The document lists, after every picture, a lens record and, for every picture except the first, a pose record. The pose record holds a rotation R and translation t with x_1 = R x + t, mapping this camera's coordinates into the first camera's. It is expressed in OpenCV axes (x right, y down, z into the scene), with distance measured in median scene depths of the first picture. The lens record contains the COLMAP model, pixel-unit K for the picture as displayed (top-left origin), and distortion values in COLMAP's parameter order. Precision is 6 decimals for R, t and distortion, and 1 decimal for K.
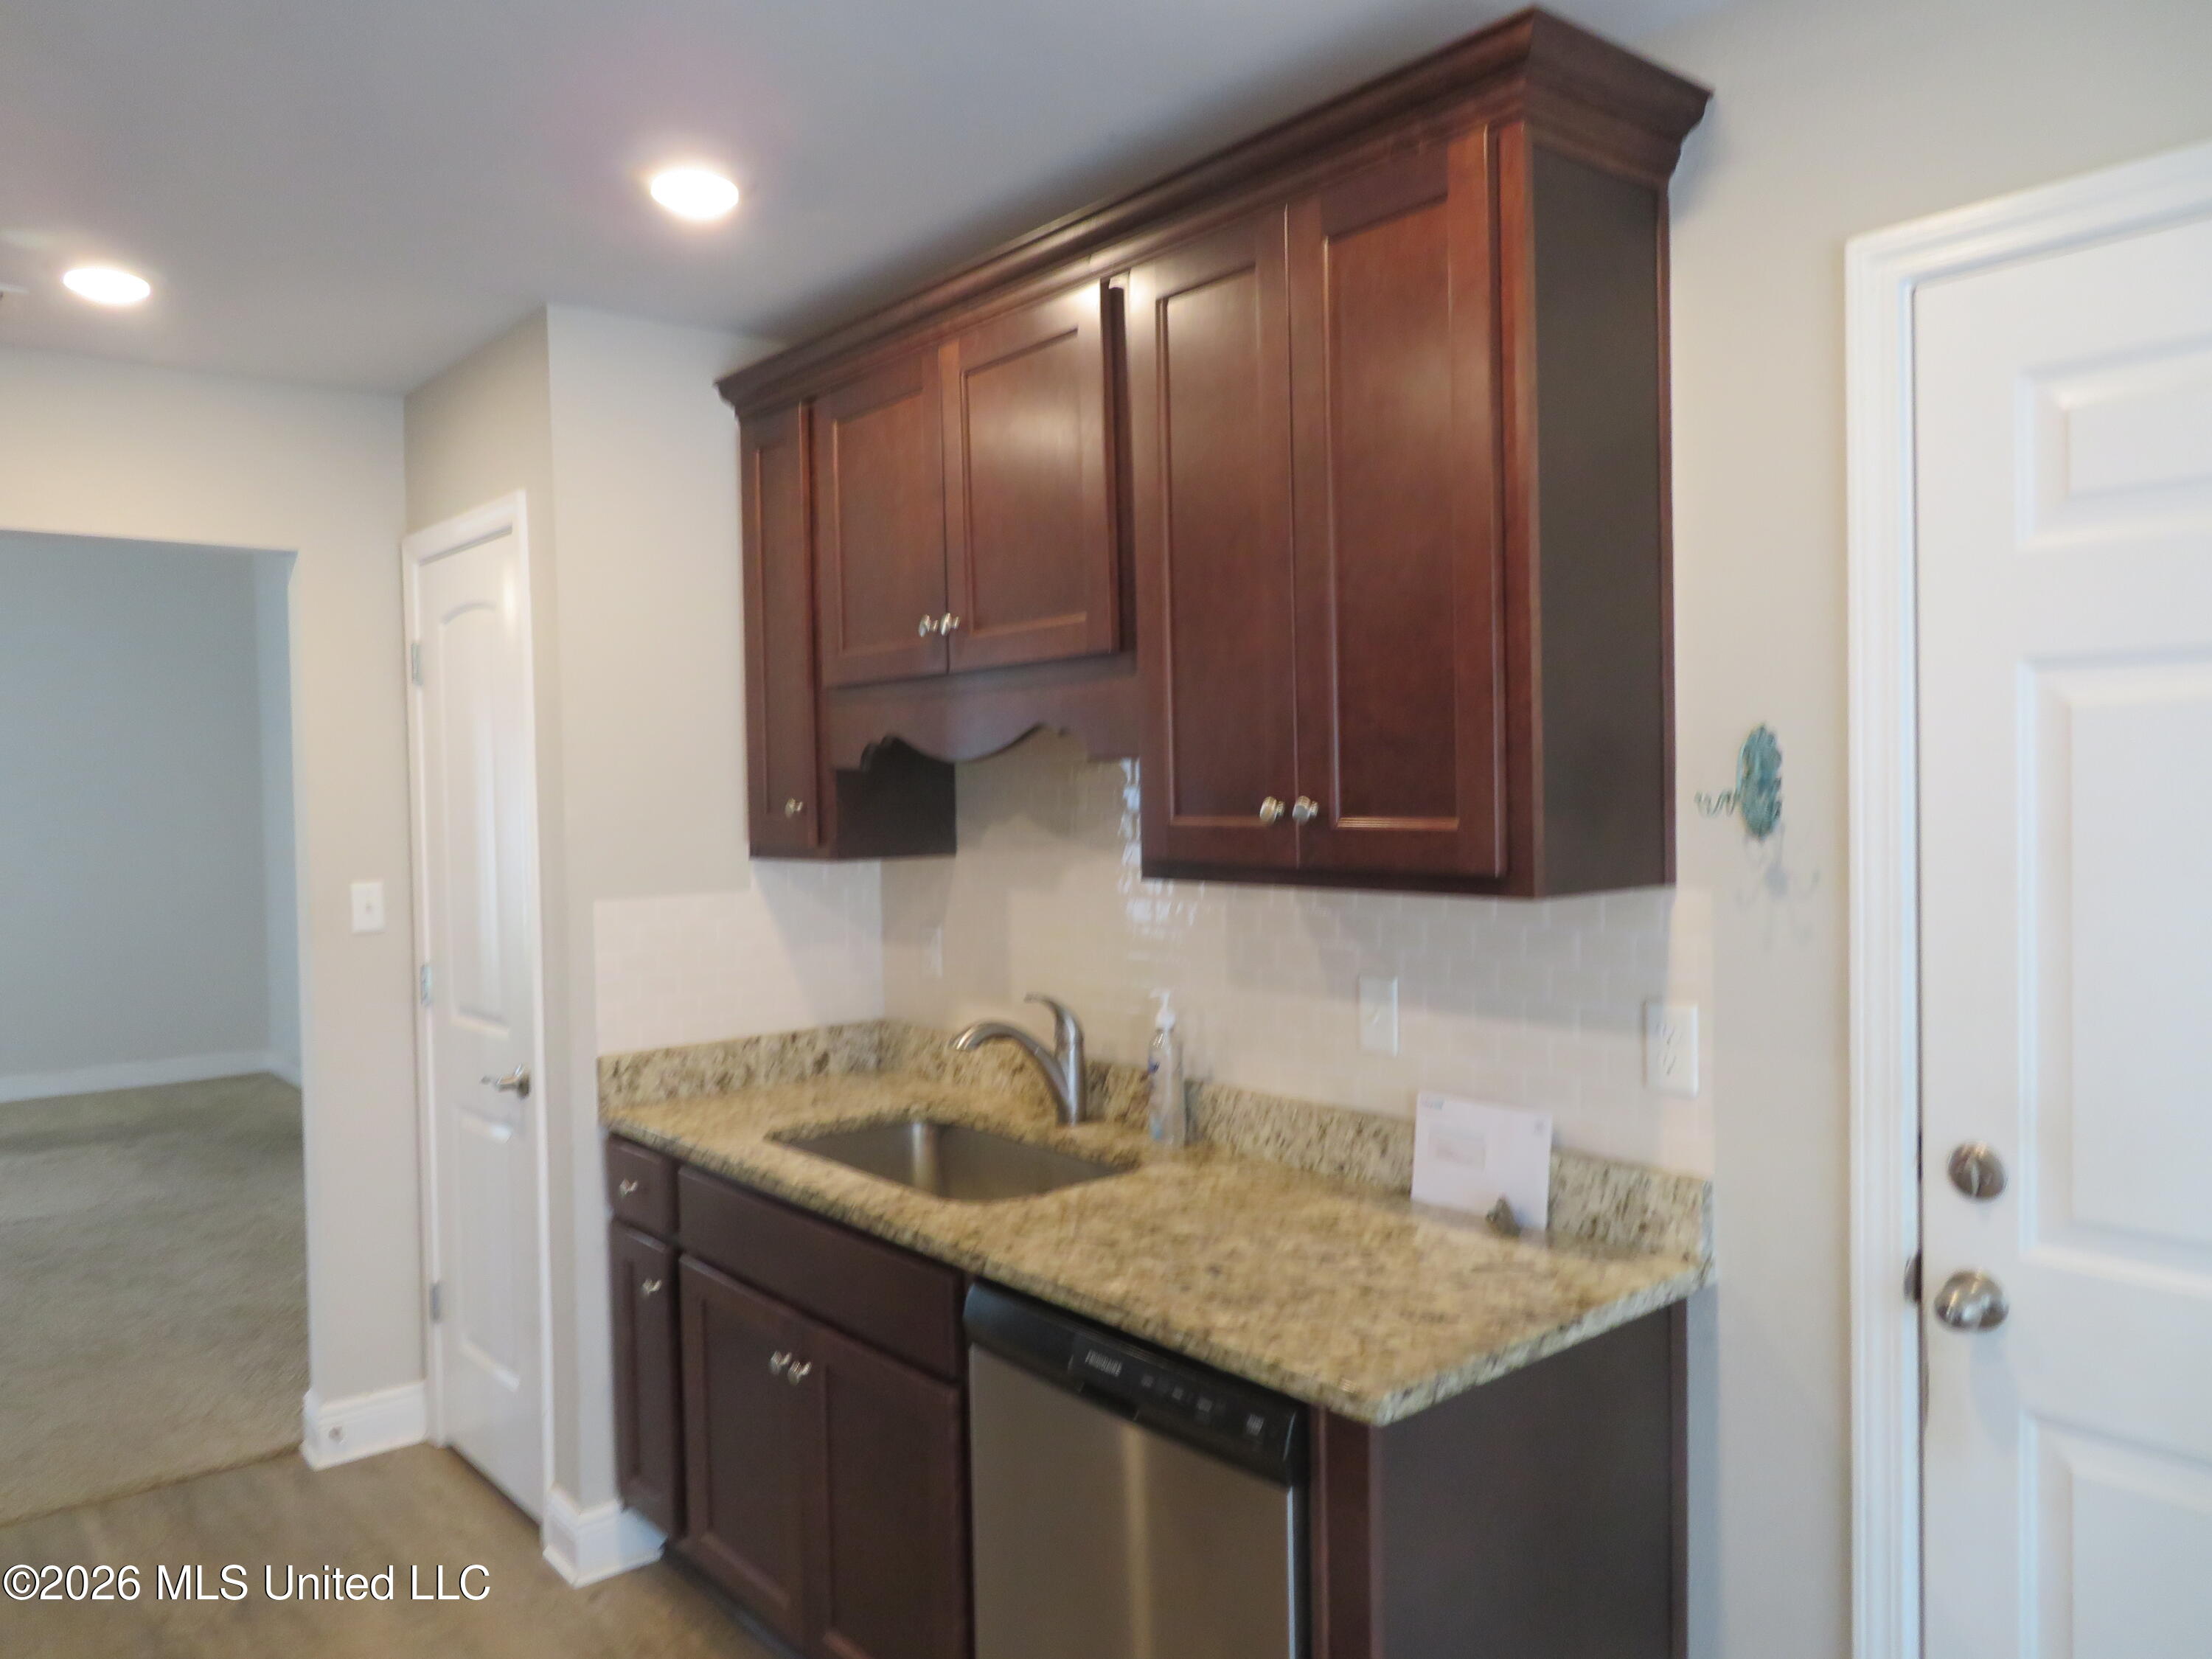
lens RADIAL K [[1586.8, 0, 1097.0], [0, 1586.8, 829.1], [0, 0, 1]] dist [-0.001741, -0.000215]
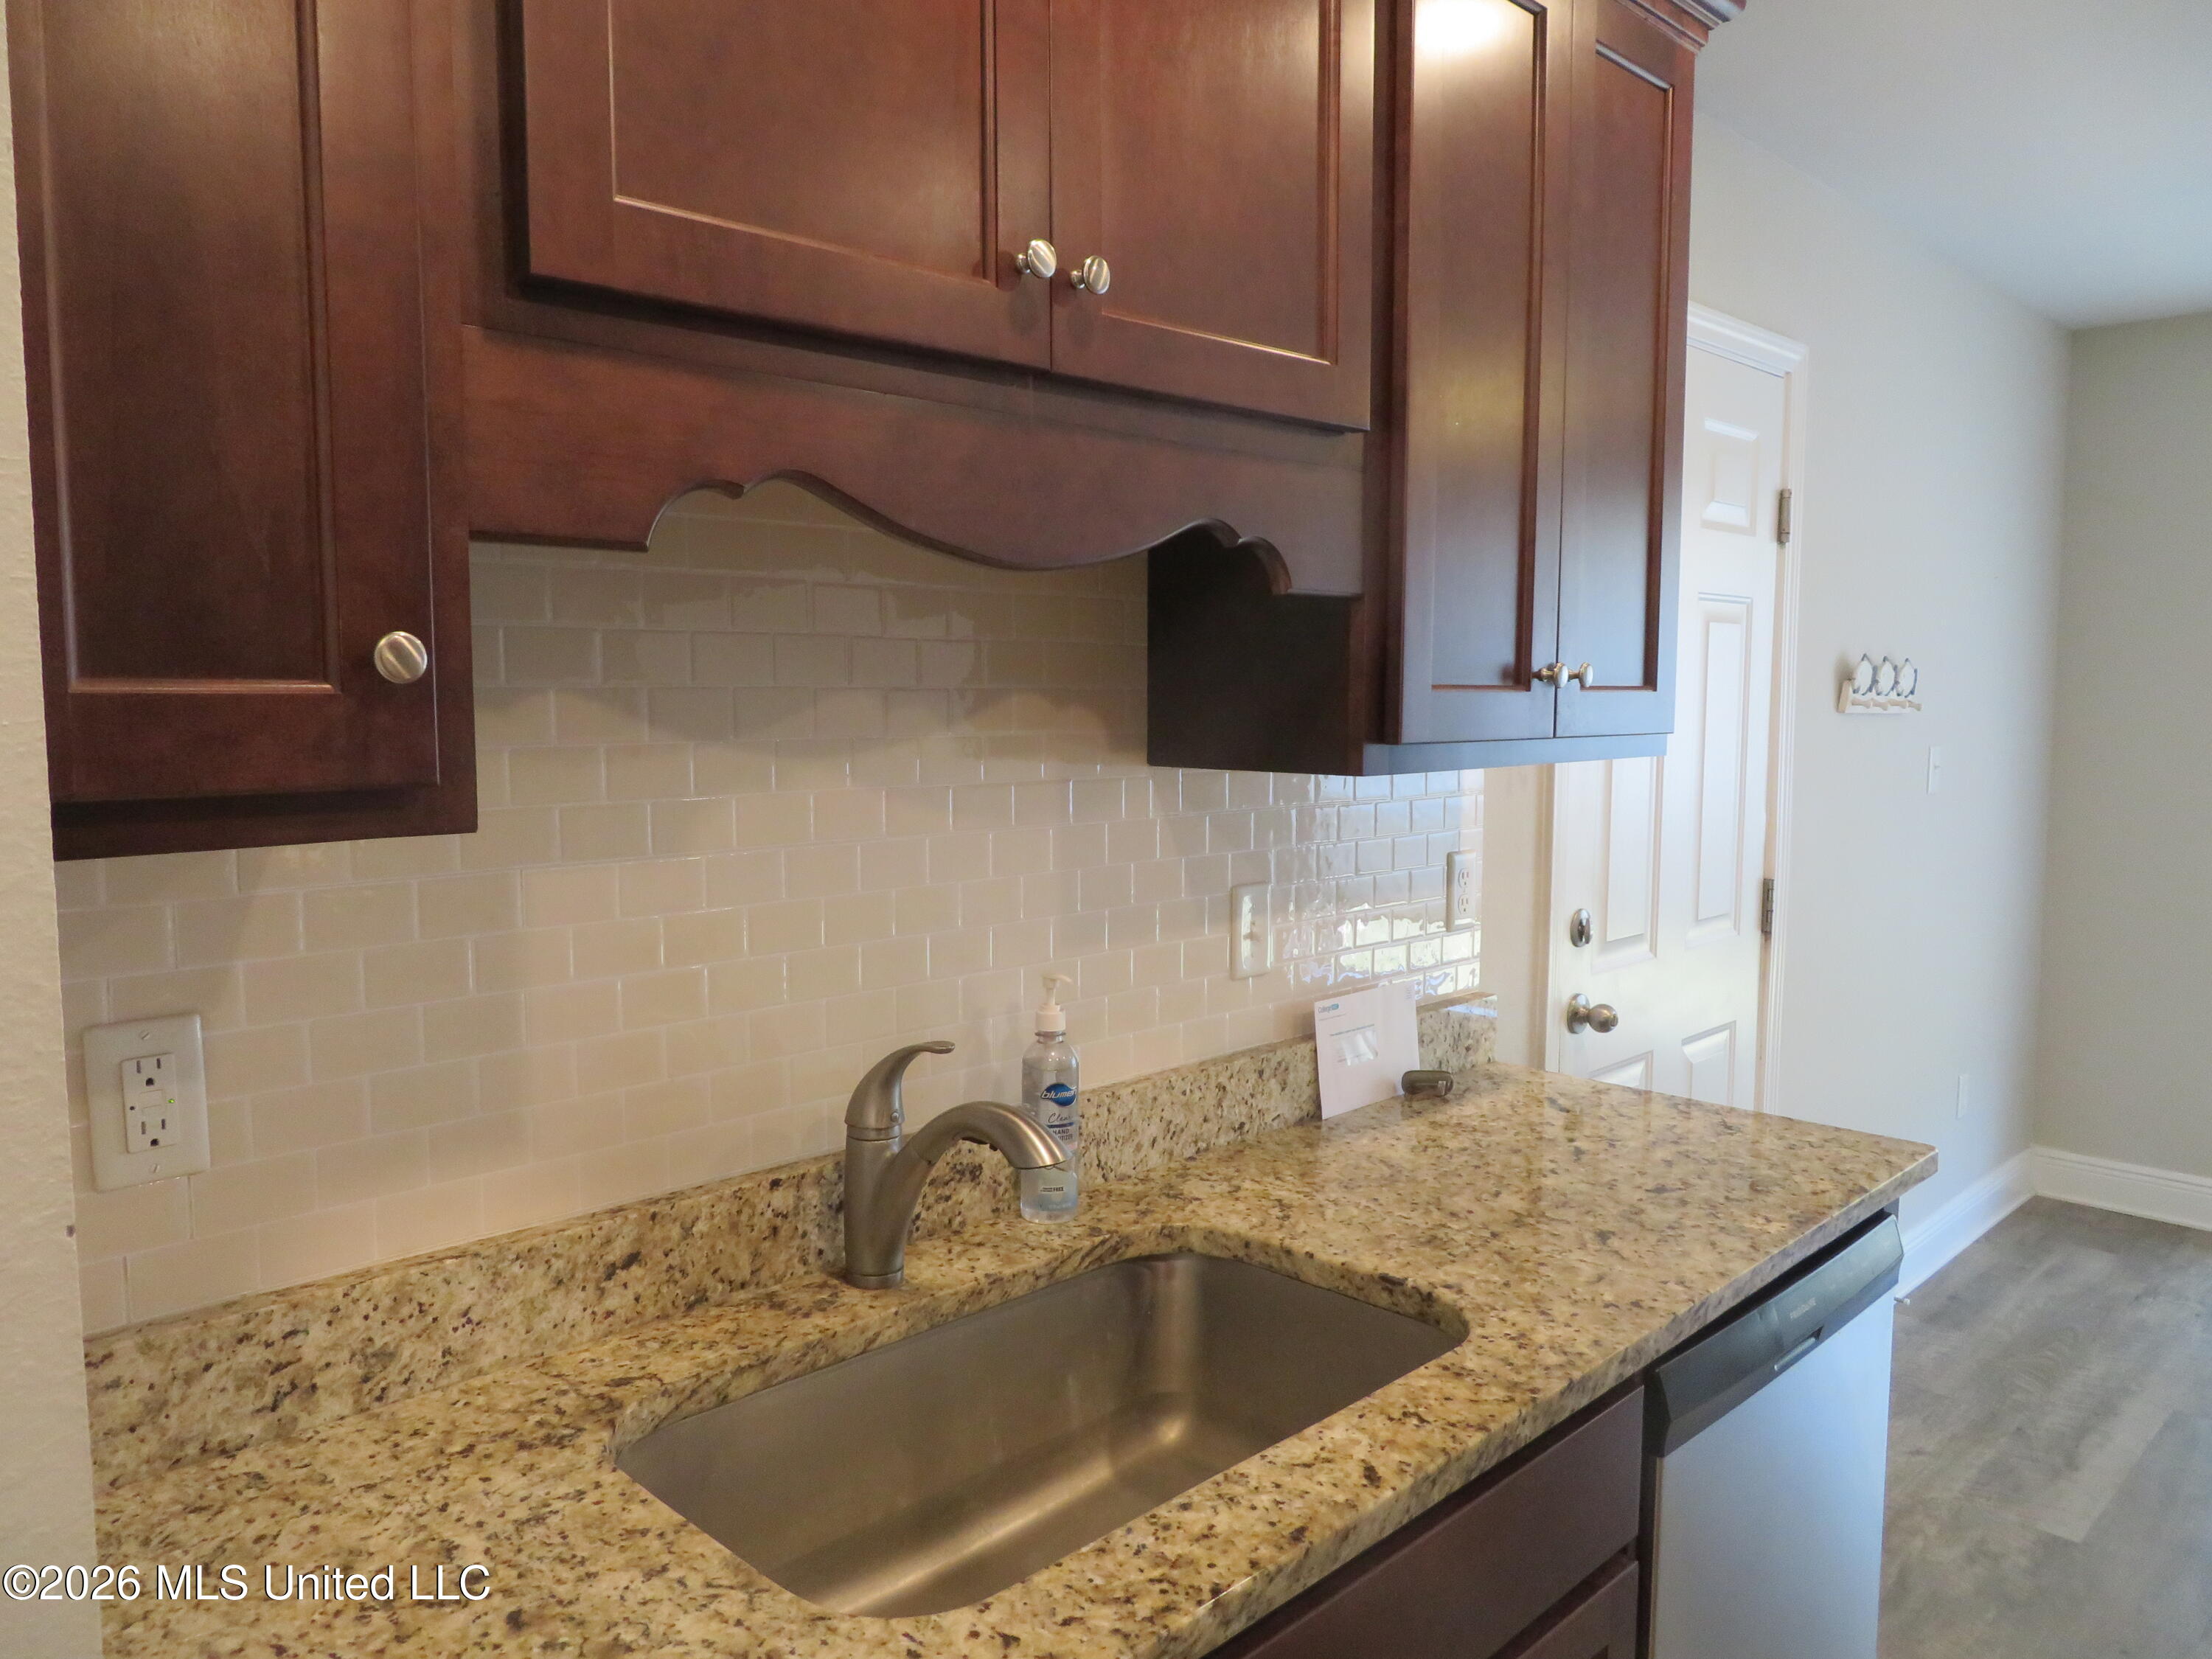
lens RADIAL K [[1586.8, 0, 1097.0], [0, 1586.8, 829.1], [0, 0, 1]] dist [-0.001741, -0.000215]
pose [[-0.096858, -0.064328, 0.993217, -0.639573], [0.033178, 0.997146, 0.067818, 0.005094], [-0.994745, 0.039522, -0.094448, 1.163674]]
